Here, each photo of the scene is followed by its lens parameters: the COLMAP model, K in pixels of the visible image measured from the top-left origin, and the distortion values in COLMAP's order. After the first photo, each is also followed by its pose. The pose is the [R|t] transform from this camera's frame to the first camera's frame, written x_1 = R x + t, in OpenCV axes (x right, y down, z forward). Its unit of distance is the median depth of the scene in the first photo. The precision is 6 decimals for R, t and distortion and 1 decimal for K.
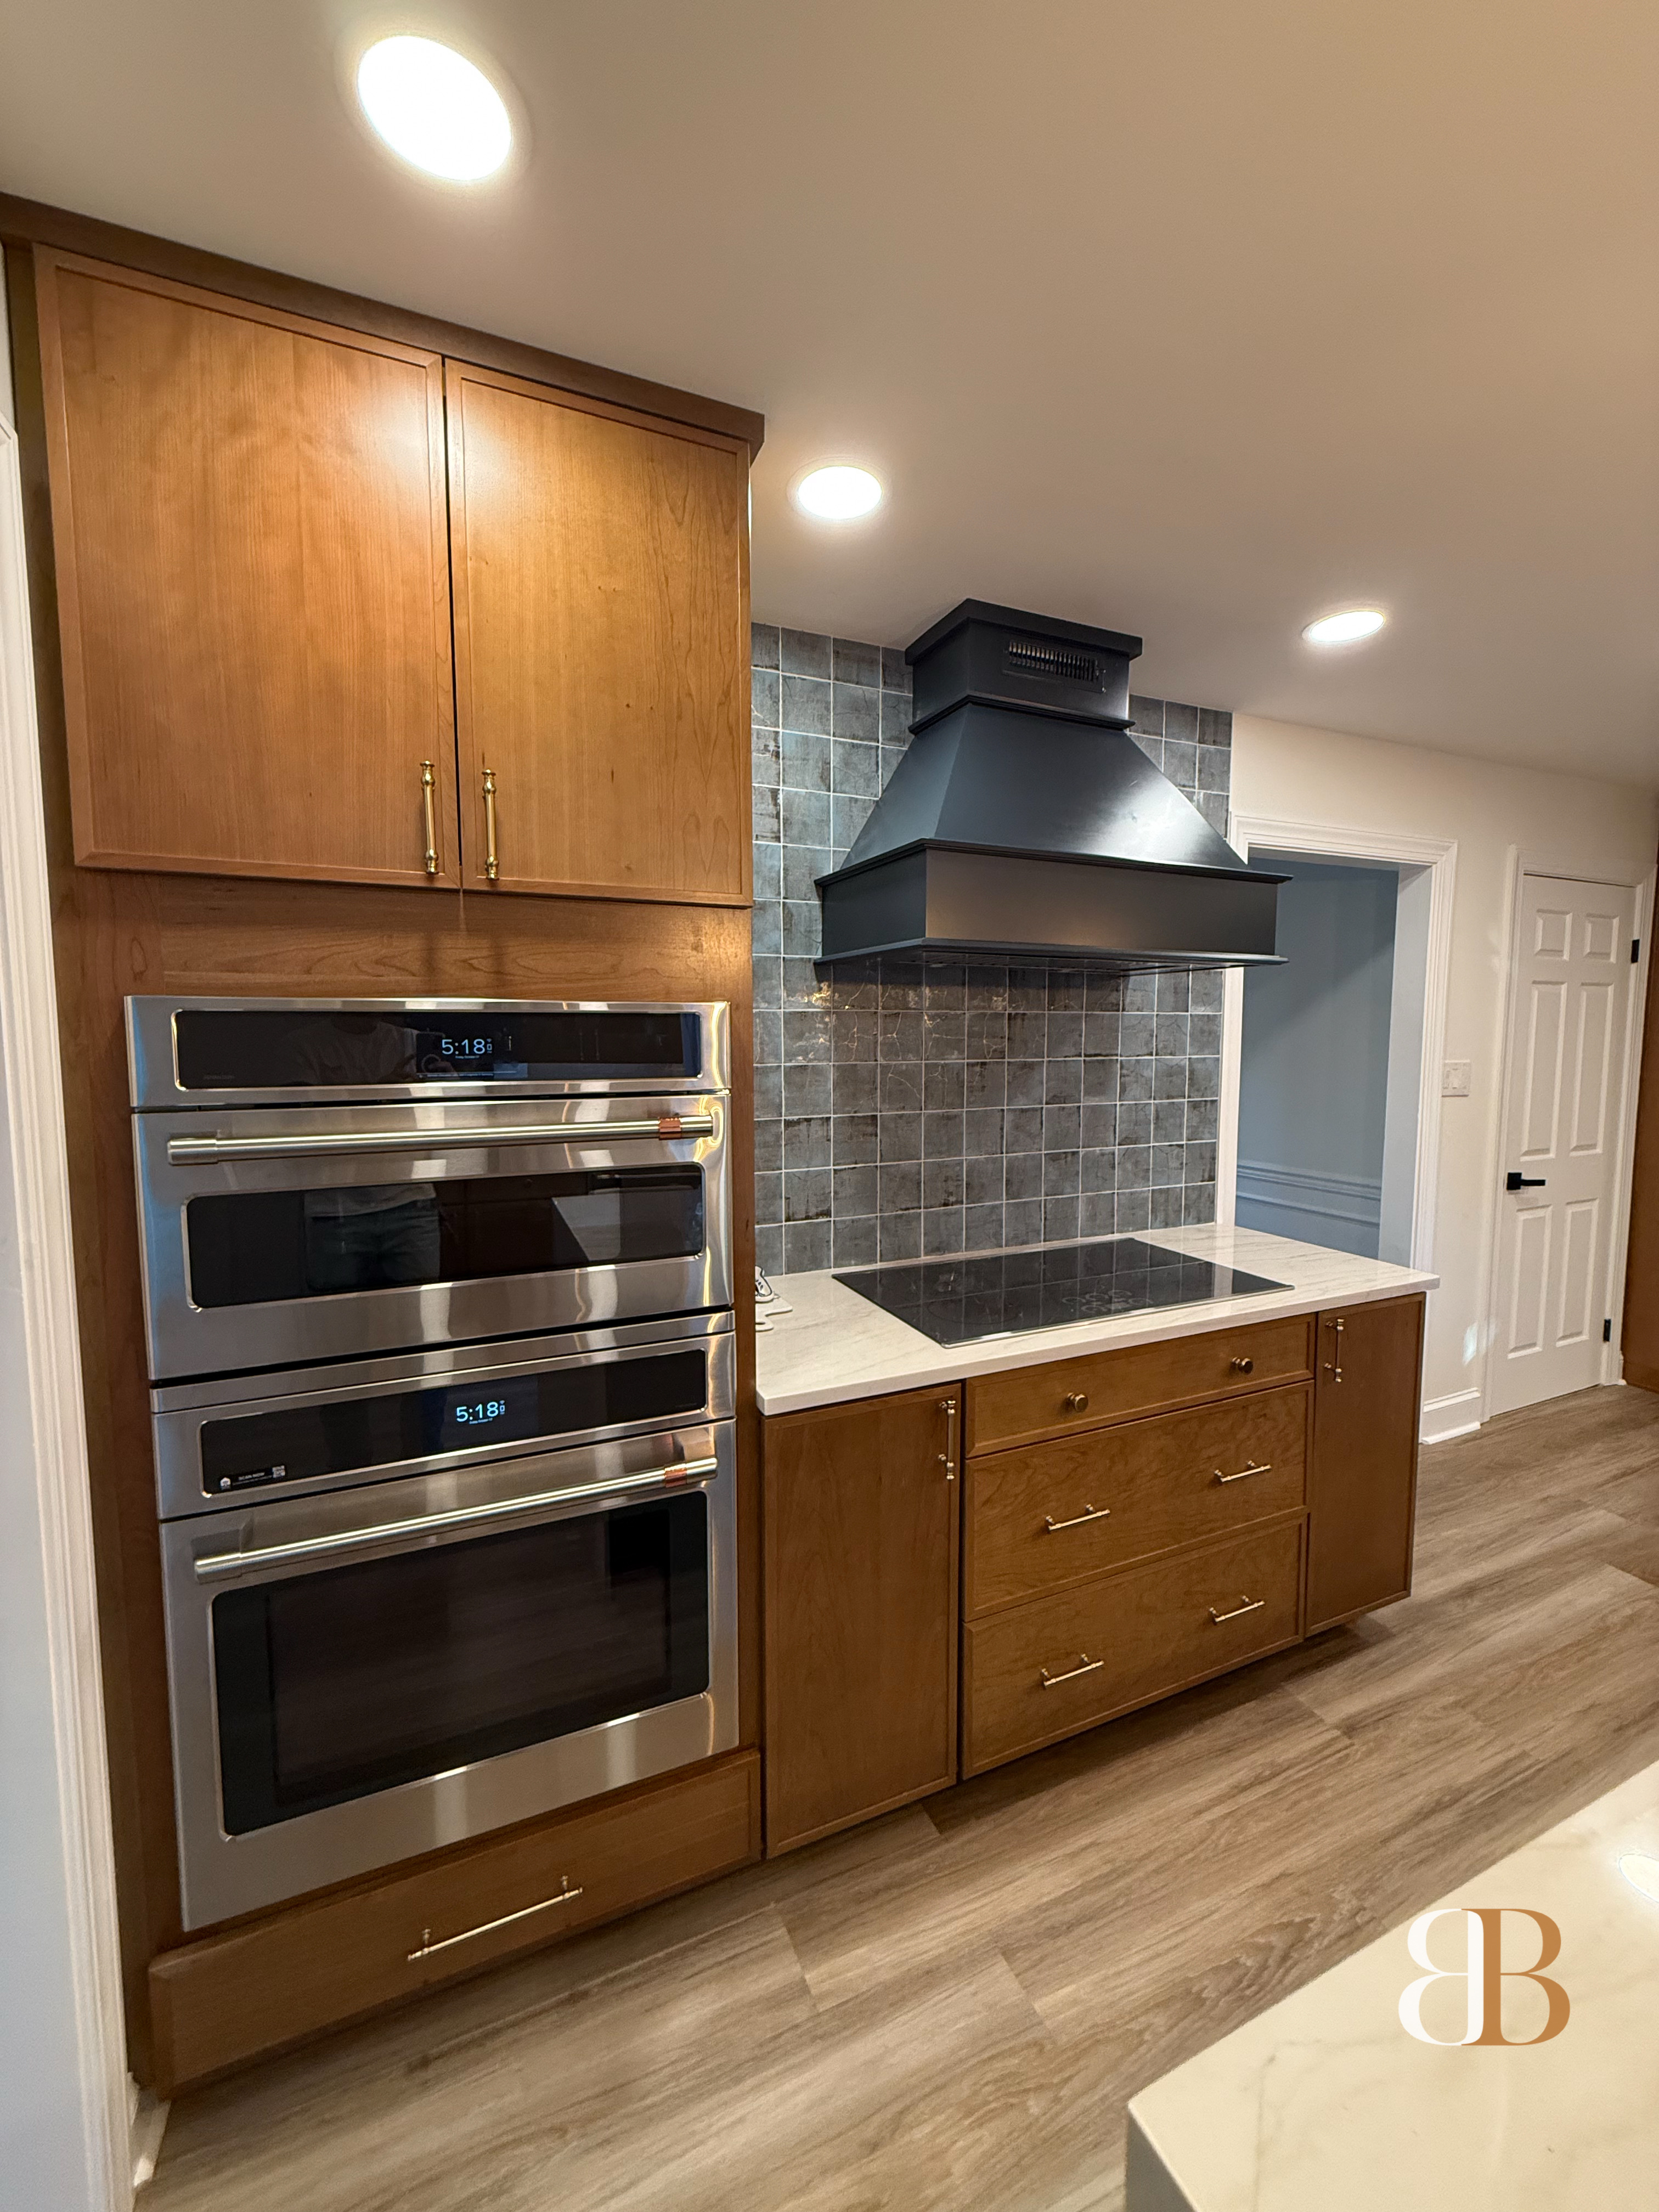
lens RADIAL K [[874.5, 0, 833.6], [0, 874.5, 1102.4], [0, 0, 1]] dist [0.001046, 0.000013]
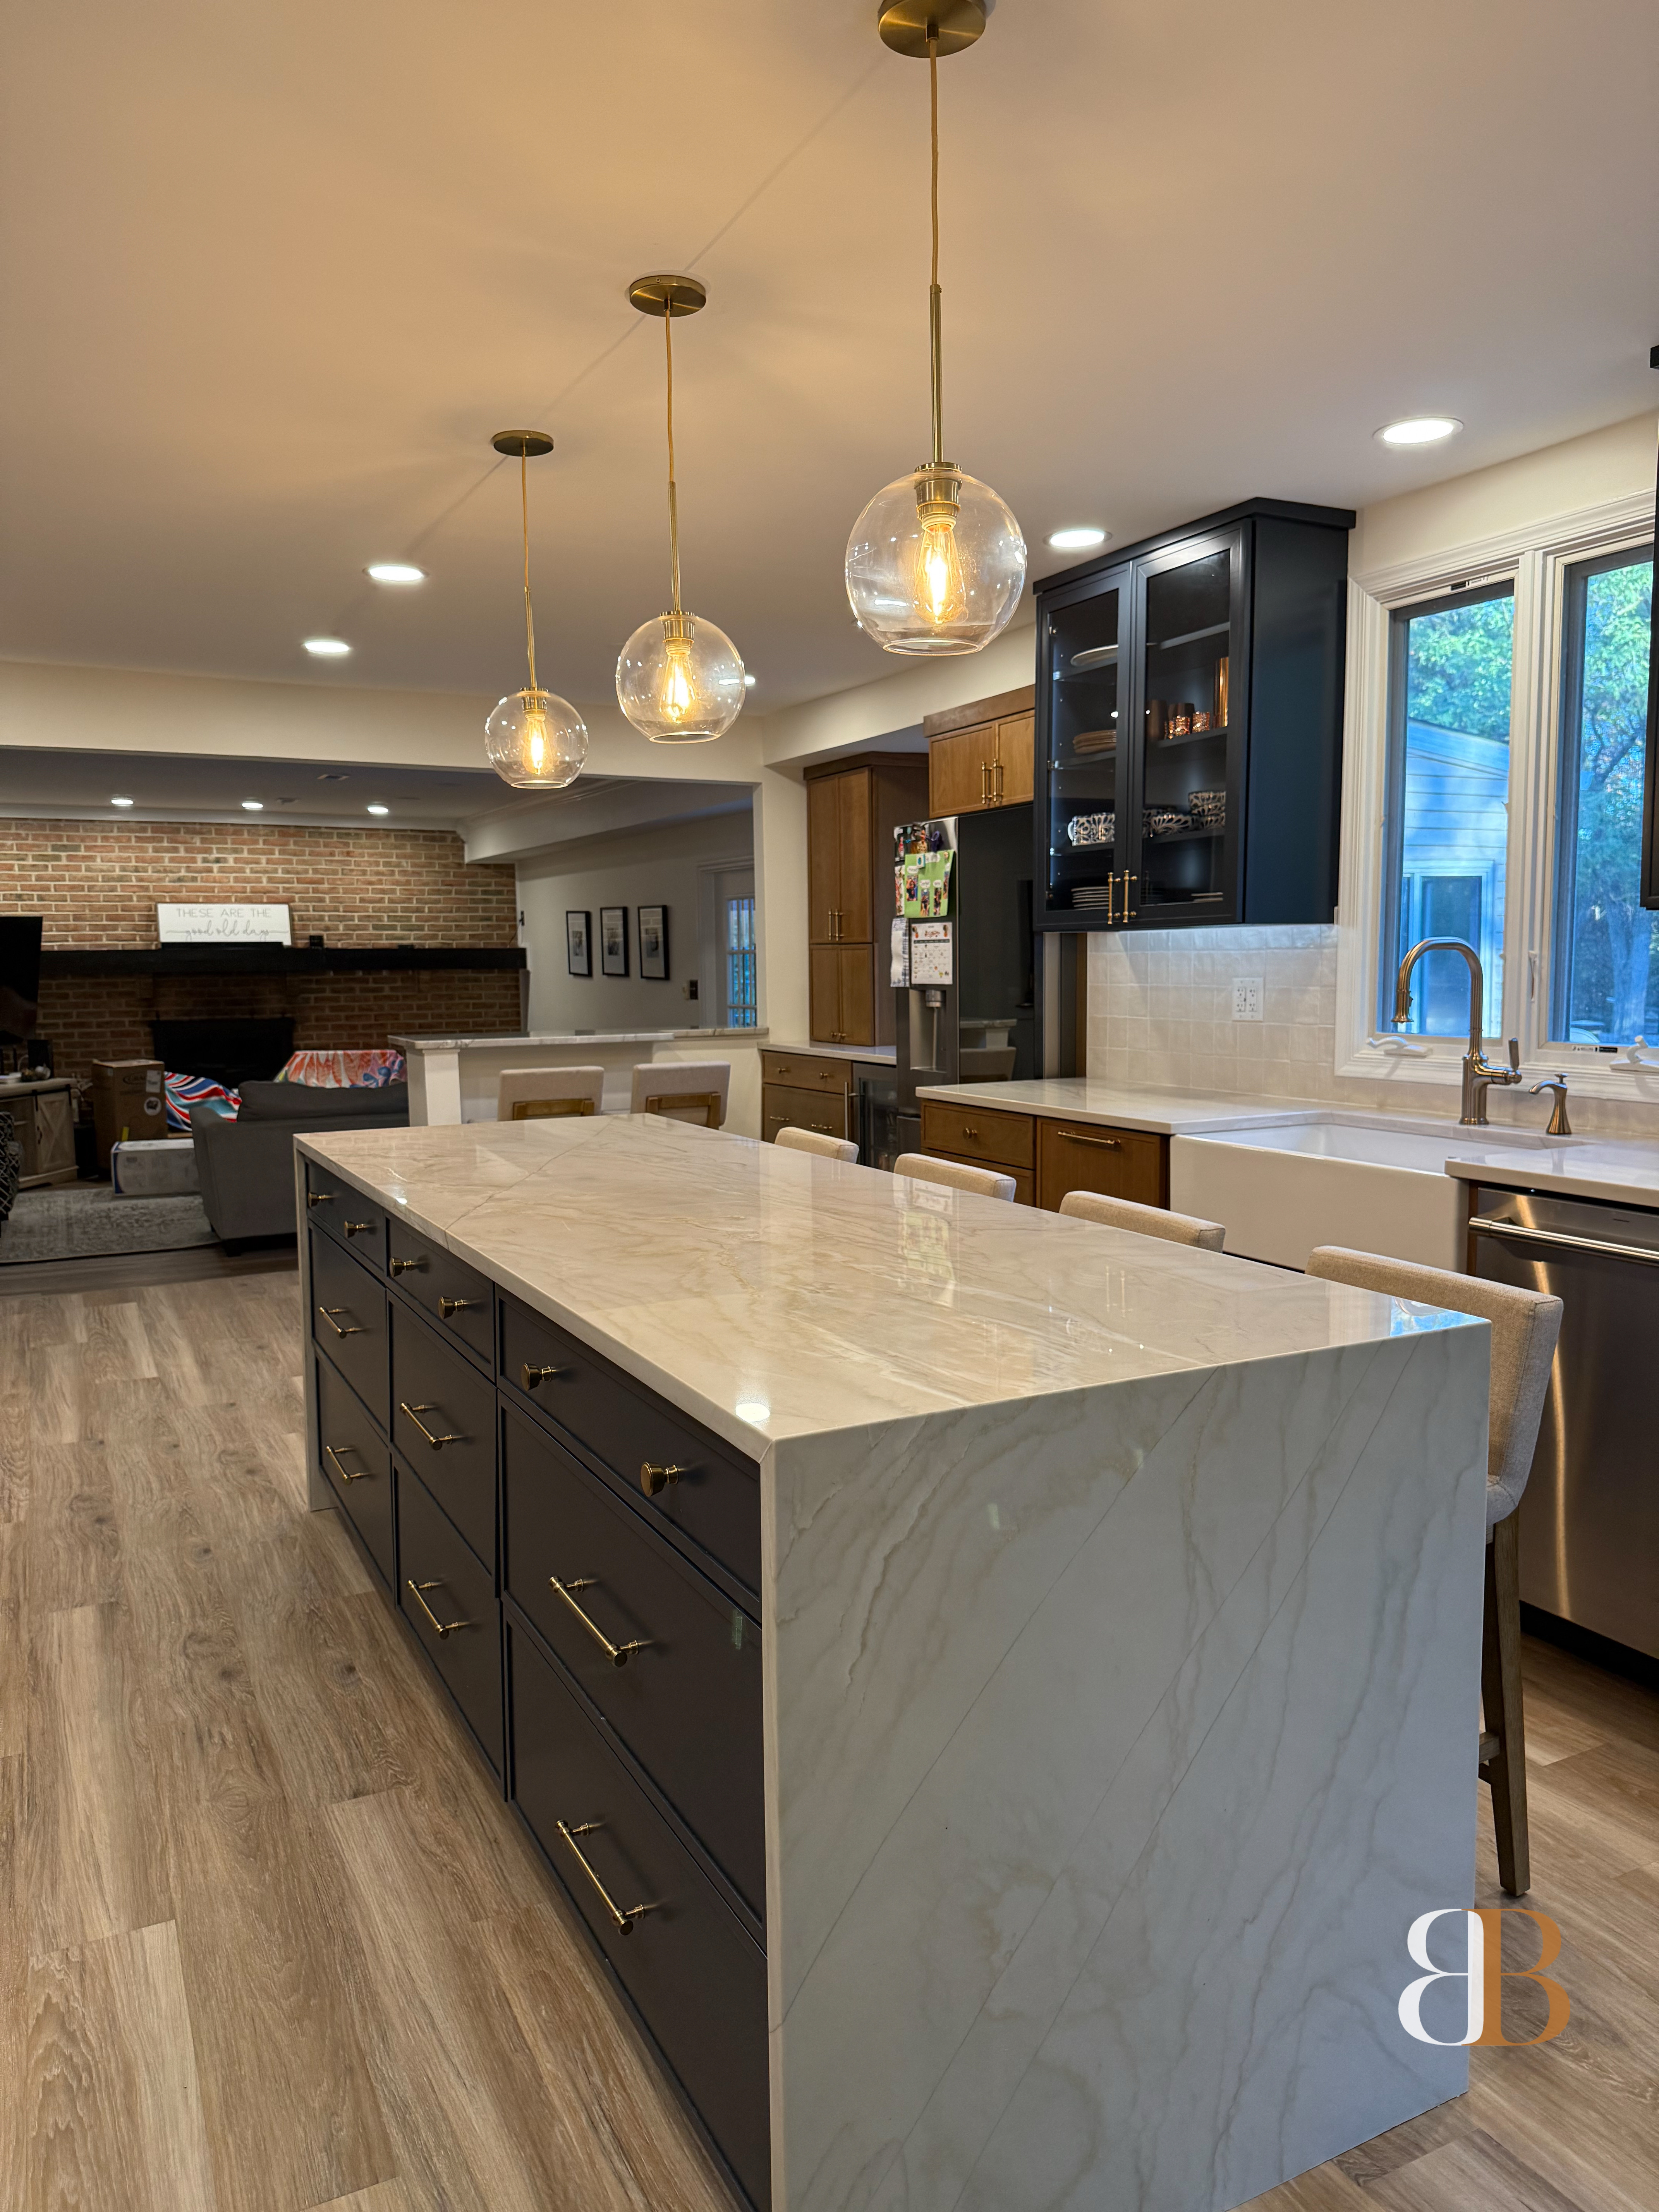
lens RADIAL K [[1548.6, 0, 833.8], [0, 1548.6, 1098.1], [0, 0, 1]] dist [0.040449, -0.060100]
pose [[-0.055308, -0.089066, 0.994489, -0.612516], [0.091499, 0.991370, 0.093876, 0.078100], [-0.994268, 0.096187, -0.046682, 0.251178]]
